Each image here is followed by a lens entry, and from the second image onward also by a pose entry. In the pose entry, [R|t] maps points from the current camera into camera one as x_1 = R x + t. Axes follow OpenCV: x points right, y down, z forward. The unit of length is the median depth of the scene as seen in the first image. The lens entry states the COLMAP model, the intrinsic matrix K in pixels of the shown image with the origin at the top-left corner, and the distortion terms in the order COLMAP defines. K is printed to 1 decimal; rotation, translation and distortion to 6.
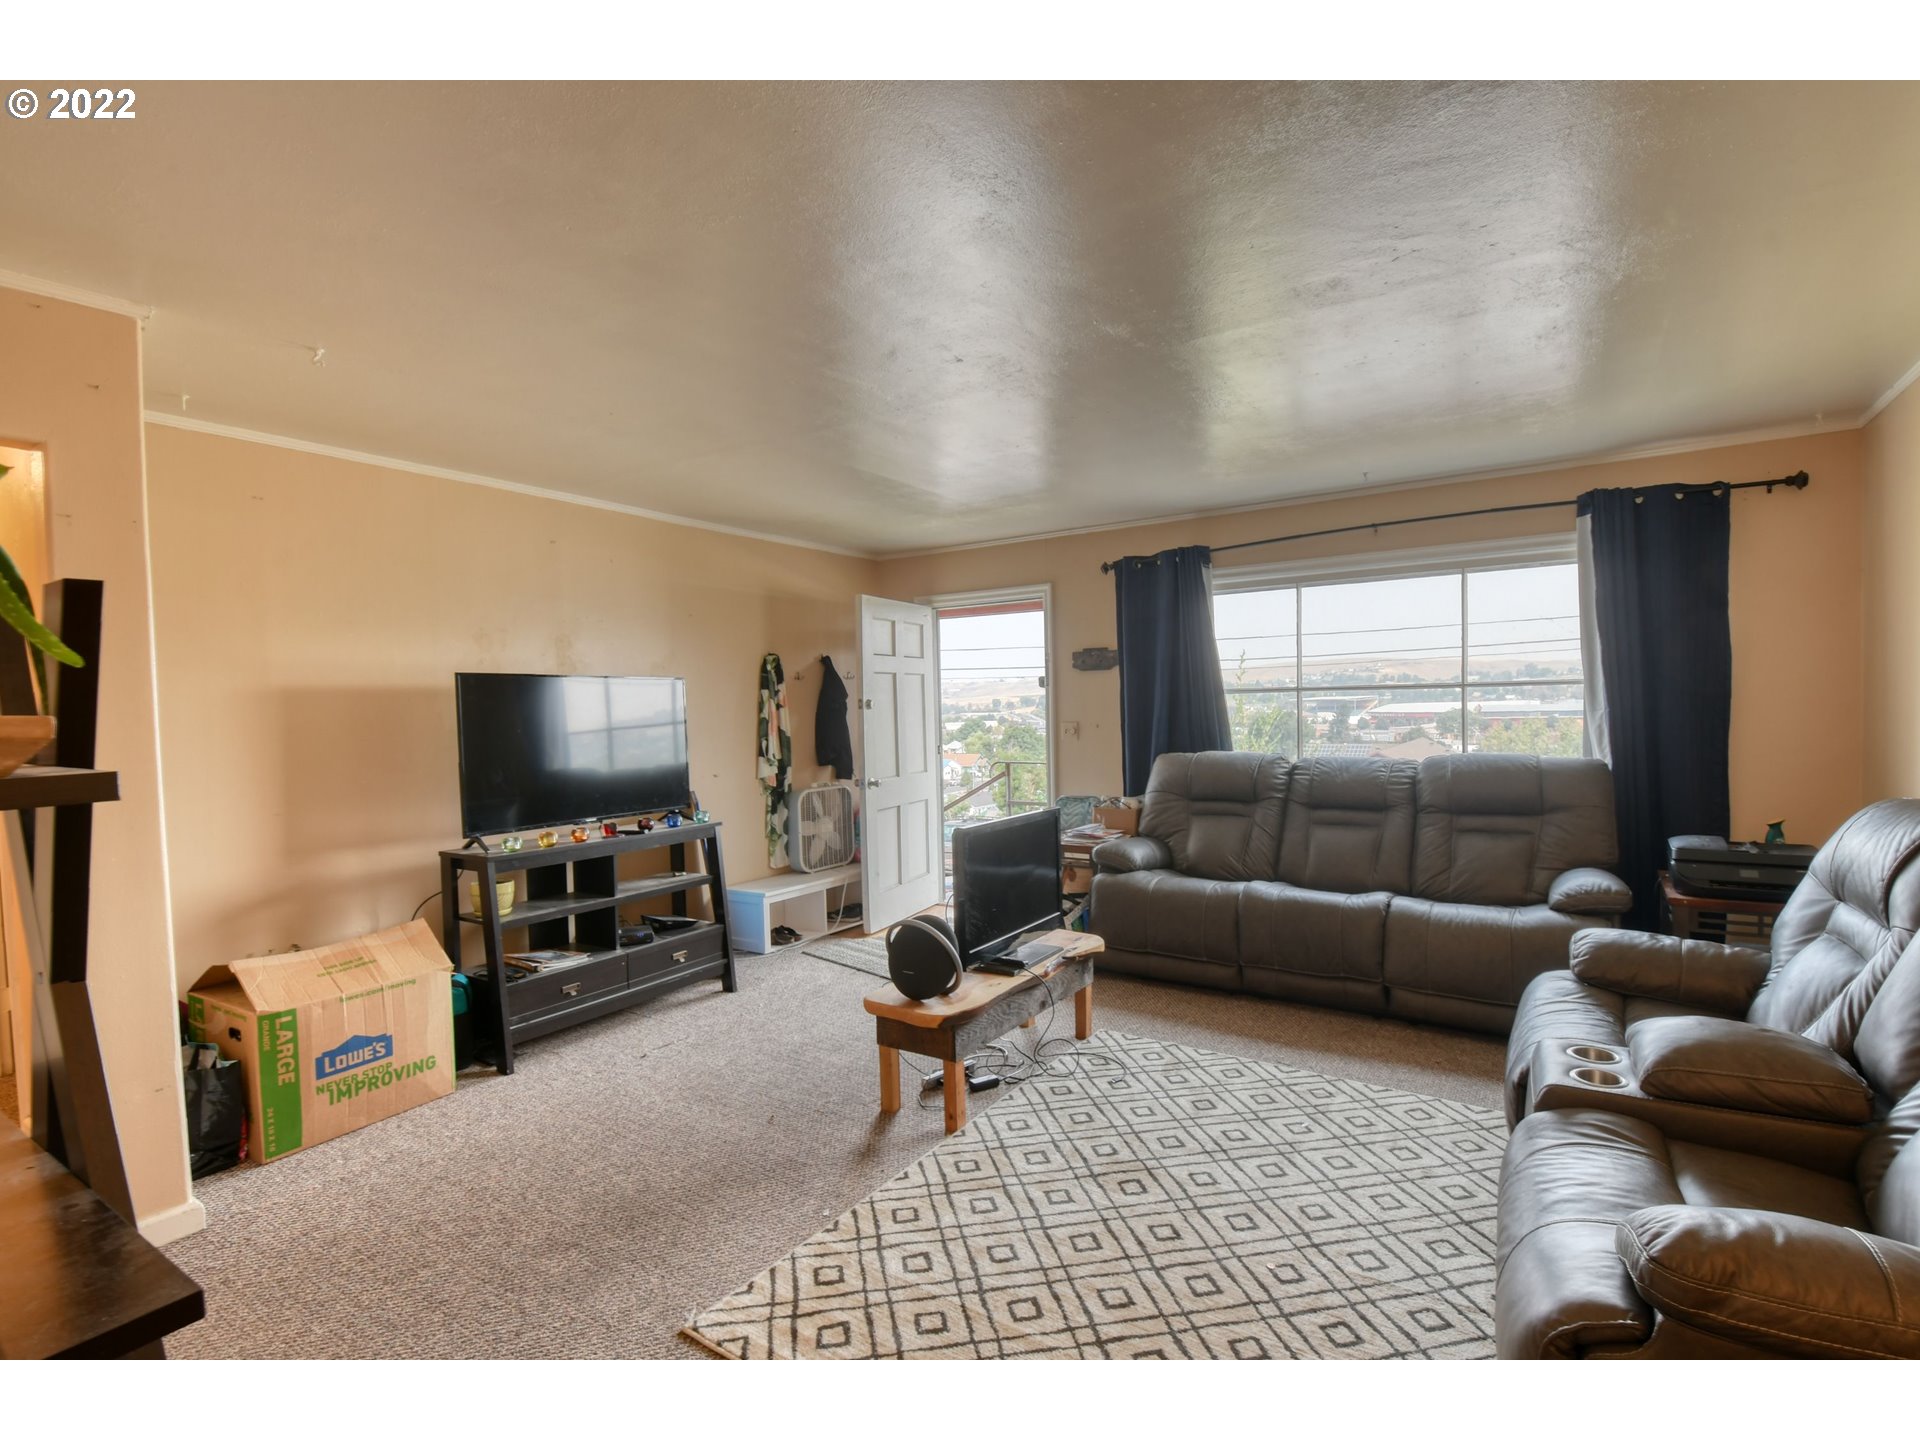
lens RADIAL K [[927.8, 0, 968.3], [0, 927.8, 731.7], [0, 0, 1]] dist [-0.026321, -0.000448]
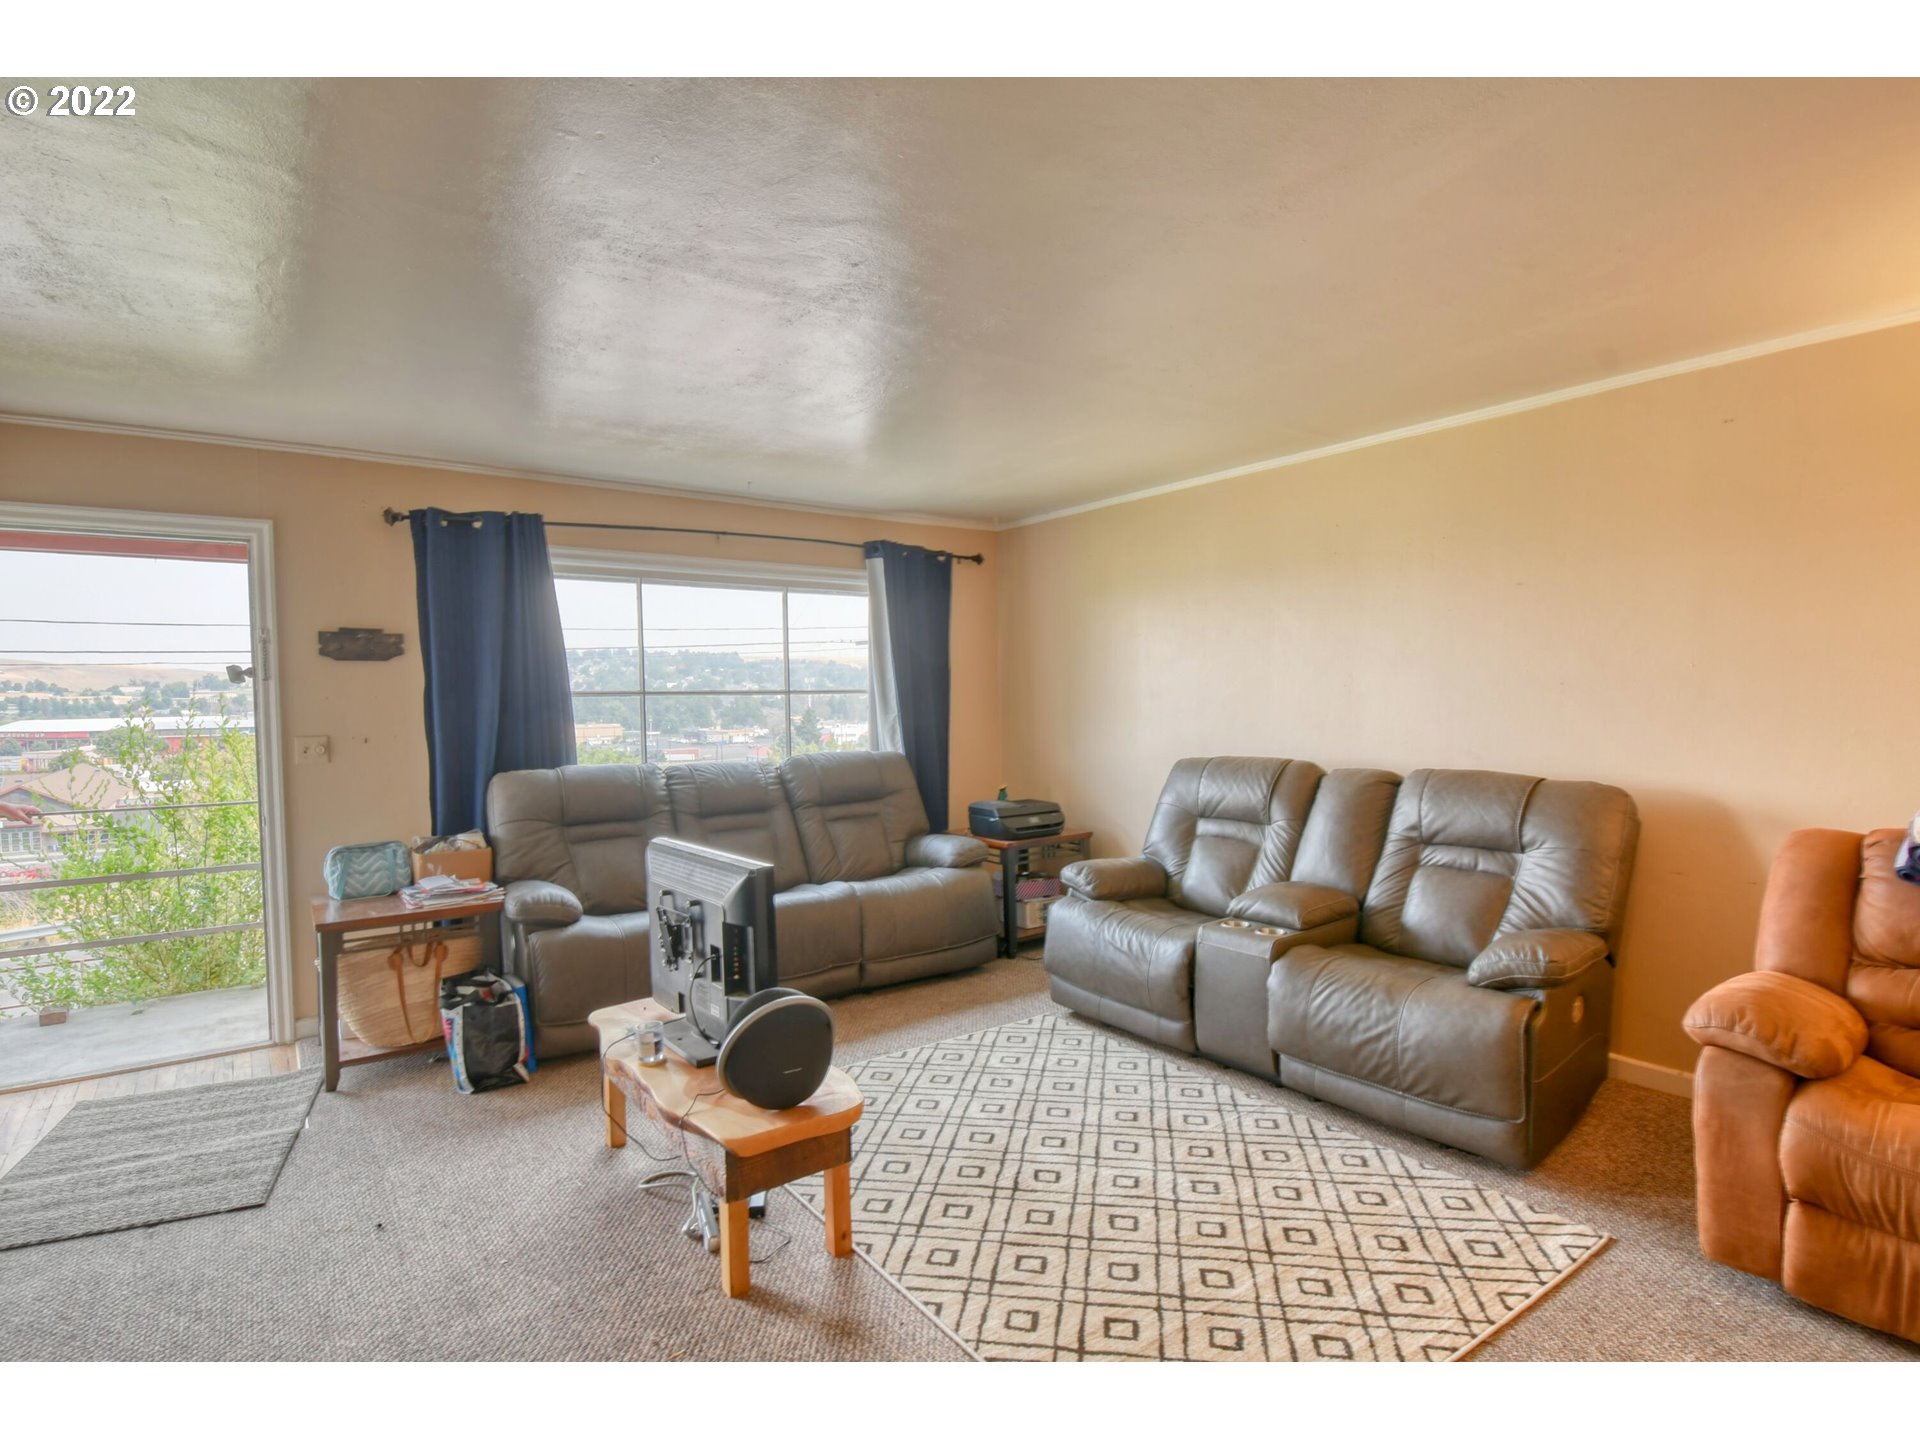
lens RADIAL K [[975.6, 0, 963.1], [0, 975.6, 735.7], [0, 0, 1]] dist [-0.027557, -0.000570]
pose [[0.305556, -0.015624, 0.952046, -0.466722], [0.036479, 0.999323, 0.004692, 0.003083], [-0.951475, 0.033296, 0.305919, 0.402844]]
